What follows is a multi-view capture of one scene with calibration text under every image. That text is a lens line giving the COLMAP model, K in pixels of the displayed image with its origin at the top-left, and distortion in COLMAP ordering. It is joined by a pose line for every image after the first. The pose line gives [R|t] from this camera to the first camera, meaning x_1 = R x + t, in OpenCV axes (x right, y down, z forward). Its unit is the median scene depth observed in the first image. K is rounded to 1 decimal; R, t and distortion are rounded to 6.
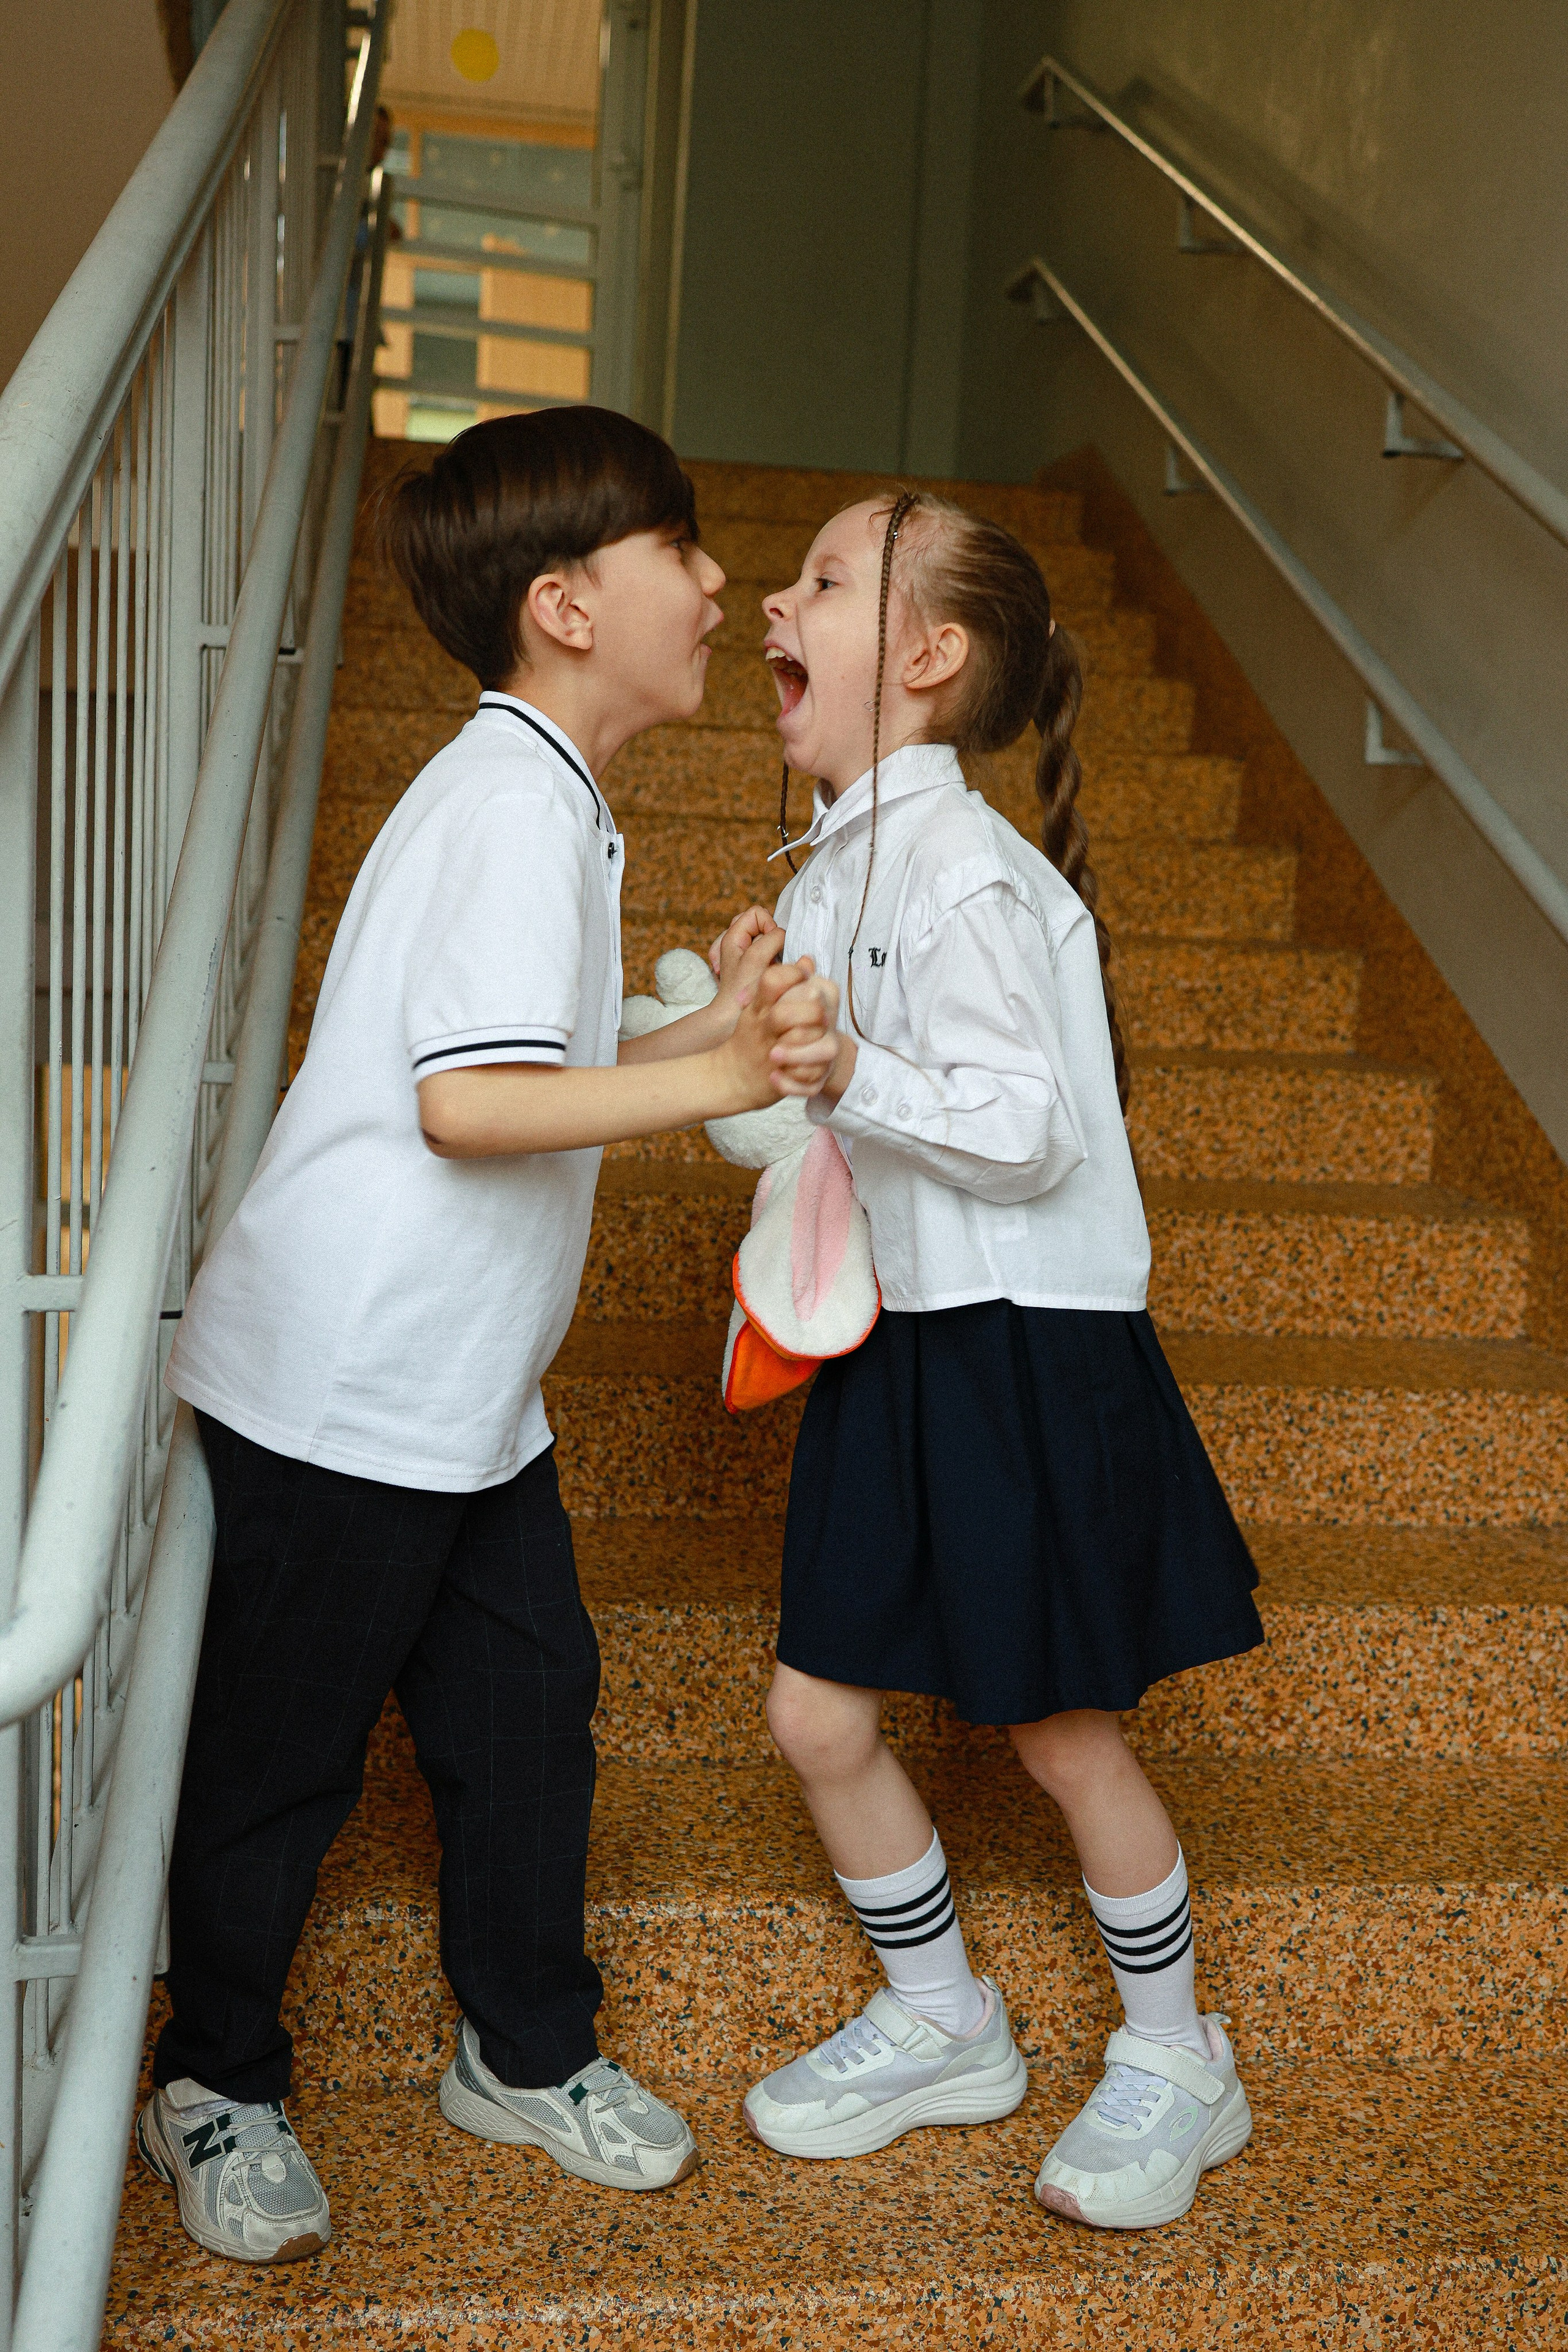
lens RADIAL K [[2506.6, 0, 784.8], [0, 2506.6, 1165.5], [0, 0, 1]] dist [0.051536, 0.000000]
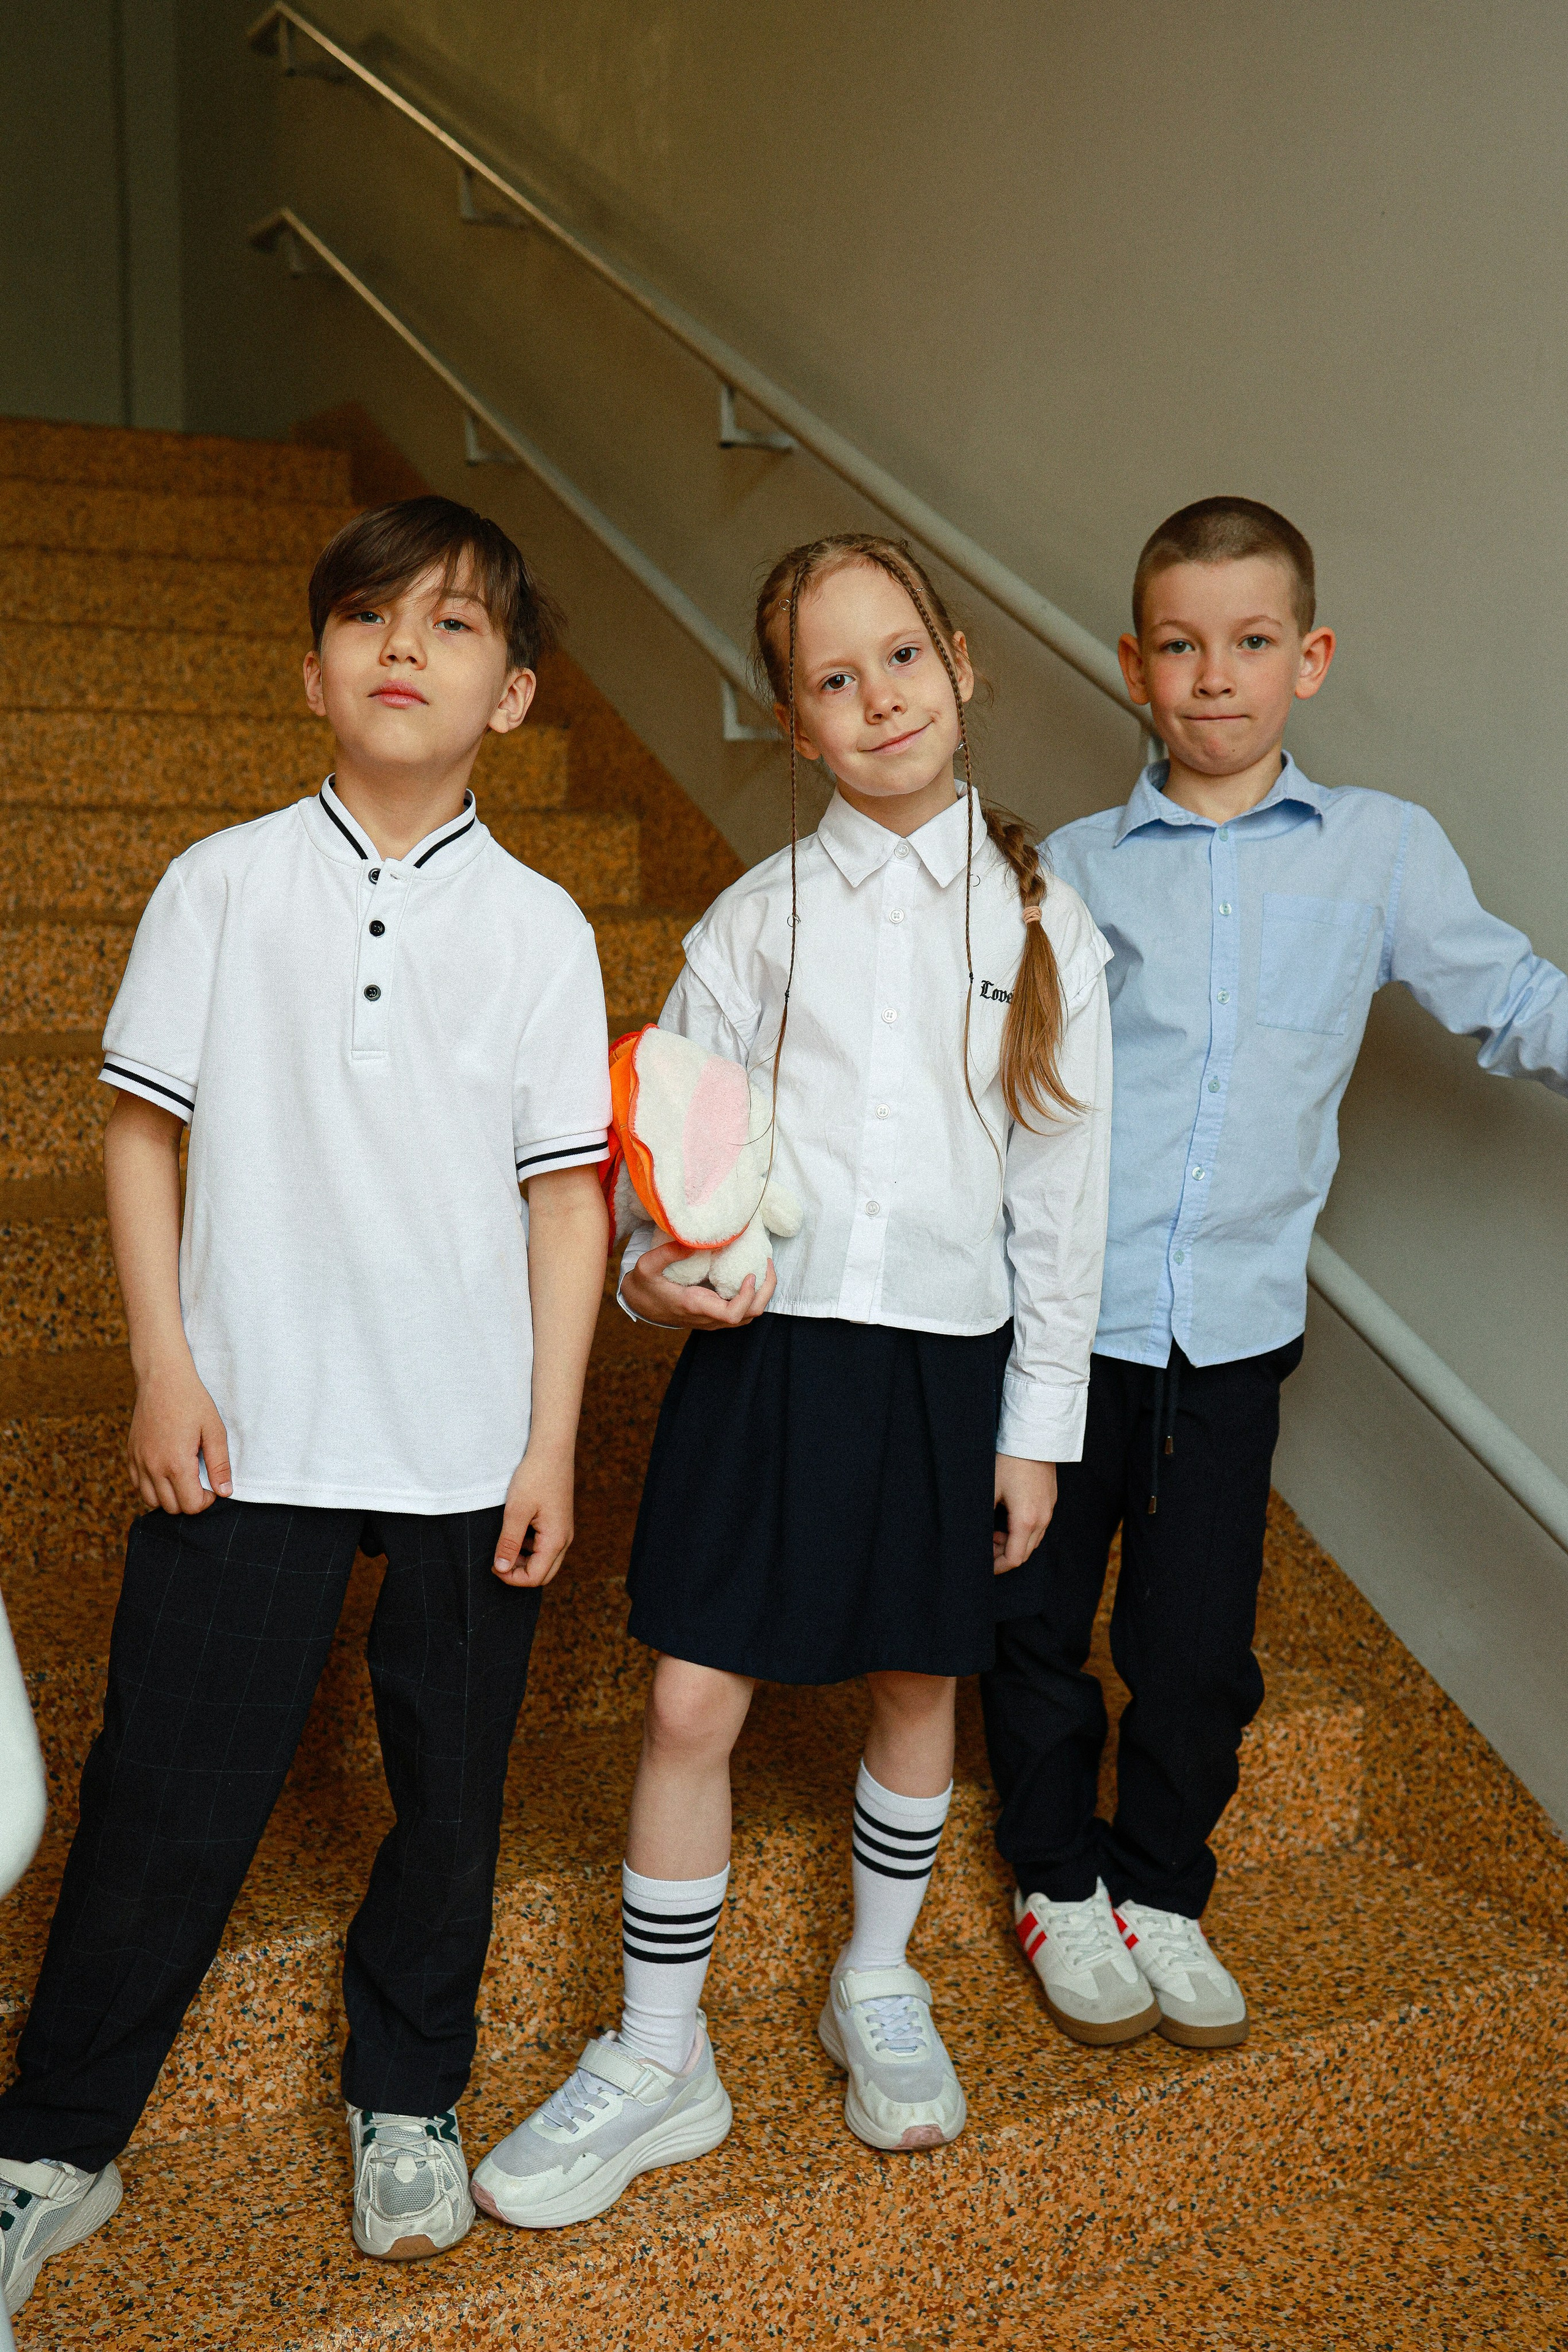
lens RADIAL K [[2506.6, 0, 803.5], [0, 2506.6, 1185.7], [0, 0, 1]] dist [0.051536, 0.000000]
pose [[0.935871, -0.089979, 0.340659, -0.141396], [0.075009, 0.995559, 0.056889, -0.038841], [-0.344265, -0.027688, 0.938464, -0.005882]]
